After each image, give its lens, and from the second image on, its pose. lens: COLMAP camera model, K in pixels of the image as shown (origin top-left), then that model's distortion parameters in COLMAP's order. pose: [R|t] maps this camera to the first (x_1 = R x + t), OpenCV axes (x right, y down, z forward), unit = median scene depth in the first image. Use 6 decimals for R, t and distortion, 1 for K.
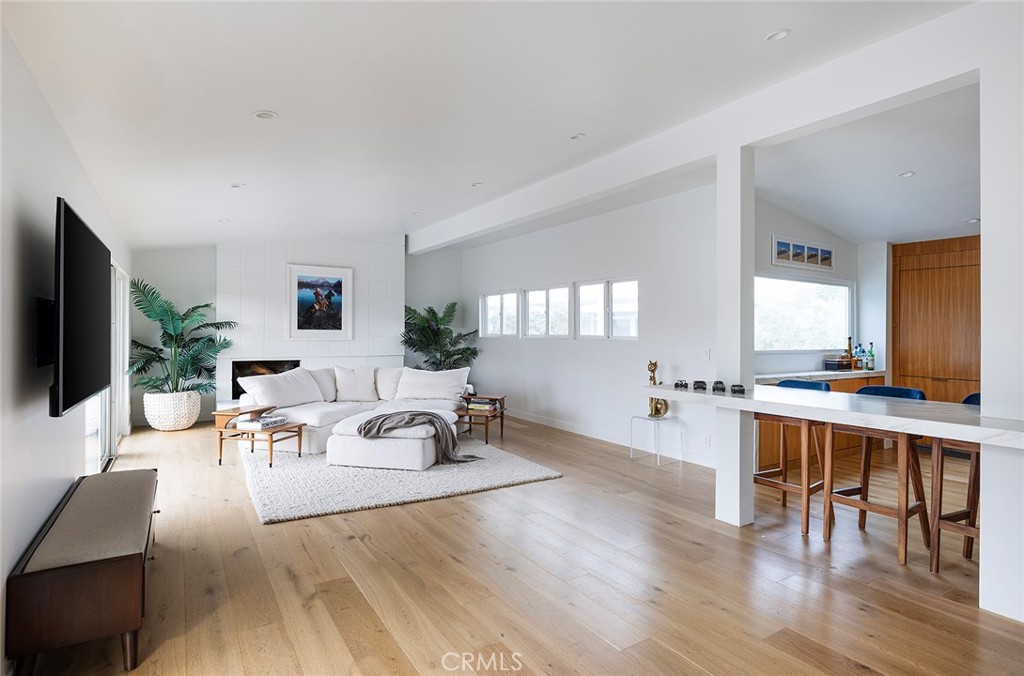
lens RADIAL K [[507.4, 0, 568.1], [0, 507.4, 327.2], [0, 0, 1]] dist [0.000250, -0.000009]
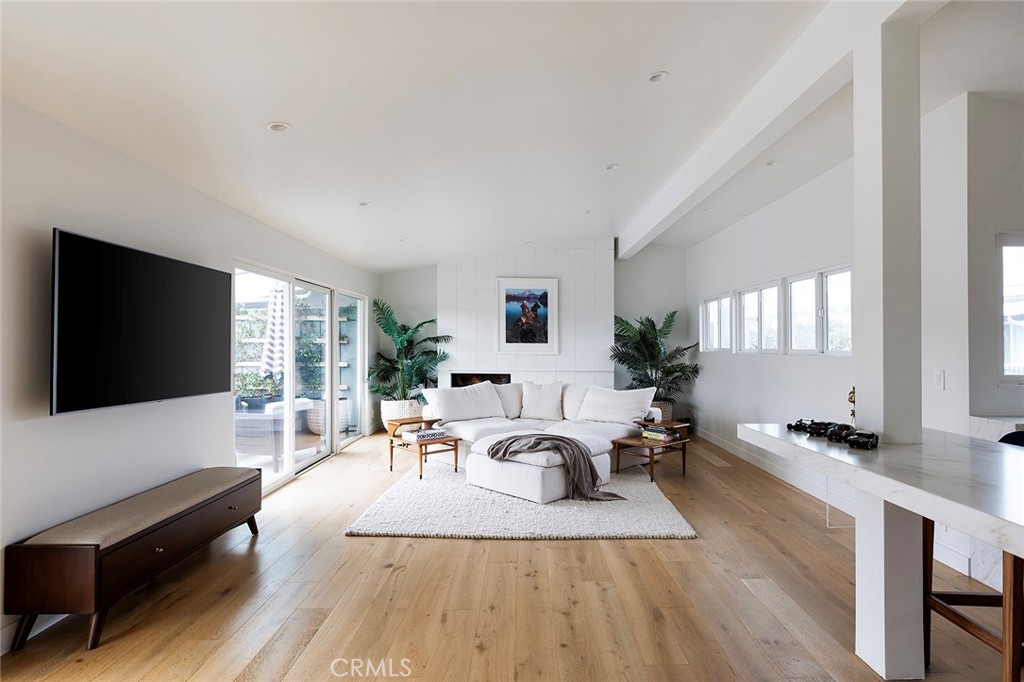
lens RADIAL K [[570.3, 0, 583.6], [0, 570.3, 337.5], [0, 0, 1]] dist [-0.000491, -0.000299]
pose [[0.858179, -0.008188, -0.513285, 0.198528], [0.004867, 0.999958, -0.007814, 0.003767], [0.513327, 0.004208, 0.858183, 0.138032]]
